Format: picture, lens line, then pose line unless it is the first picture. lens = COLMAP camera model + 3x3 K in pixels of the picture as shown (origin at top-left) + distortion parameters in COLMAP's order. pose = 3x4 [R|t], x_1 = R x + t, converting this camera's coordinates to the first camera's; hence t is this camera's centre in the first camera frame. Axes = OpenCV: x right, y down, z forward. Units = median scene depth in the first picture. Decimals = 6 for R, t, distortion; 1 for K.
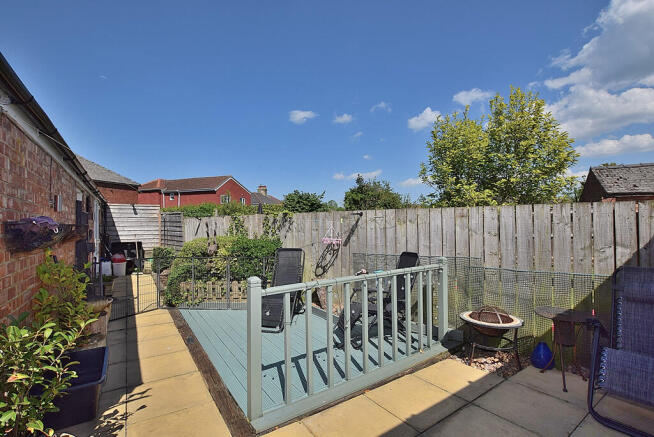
lens RADIAL K [[292.5, 0, 326.6], [0, 292.5, 219.0], [0, 0, 1]] dist [-0.029005, -0.000107]
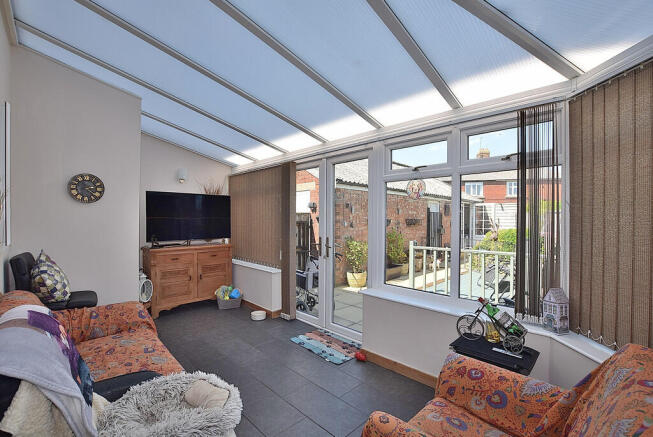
lens RADIAL K [[292.0, 0, 324.7], [0, 292.0, 220.2], [0, 0, 1]] dist [-0.029005, -0.000107]
pose [[0.186191, 0.010819, -0.982454, 0.957243], [0.023333, 0.999609, 0.015430, -0.020768], [0.982236, -0.025797, 0.185866, -0.111150]]
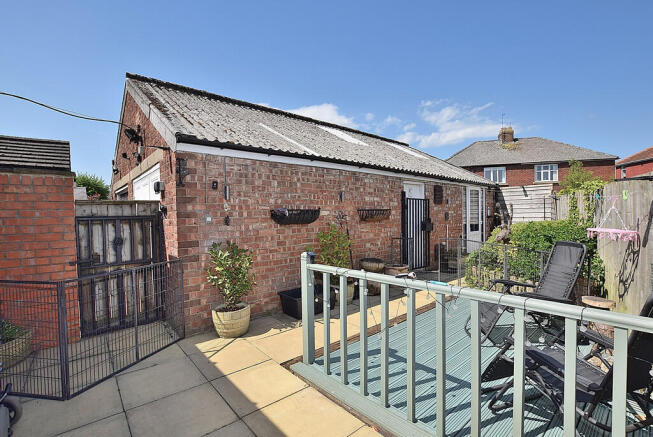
lens RADIAL K [[292.0, 0, 328.7], [0, 292.0, 218.8], [0, 0, 1]] dist [-0.029005, -0.000107]
pose [[0.122405, 0.017846, -0.992320, 0.433468], [0.044758, 0.998722, 0.023482, 0.013736], [0.991470, -0.047288, 0.121450, 0.415324]]
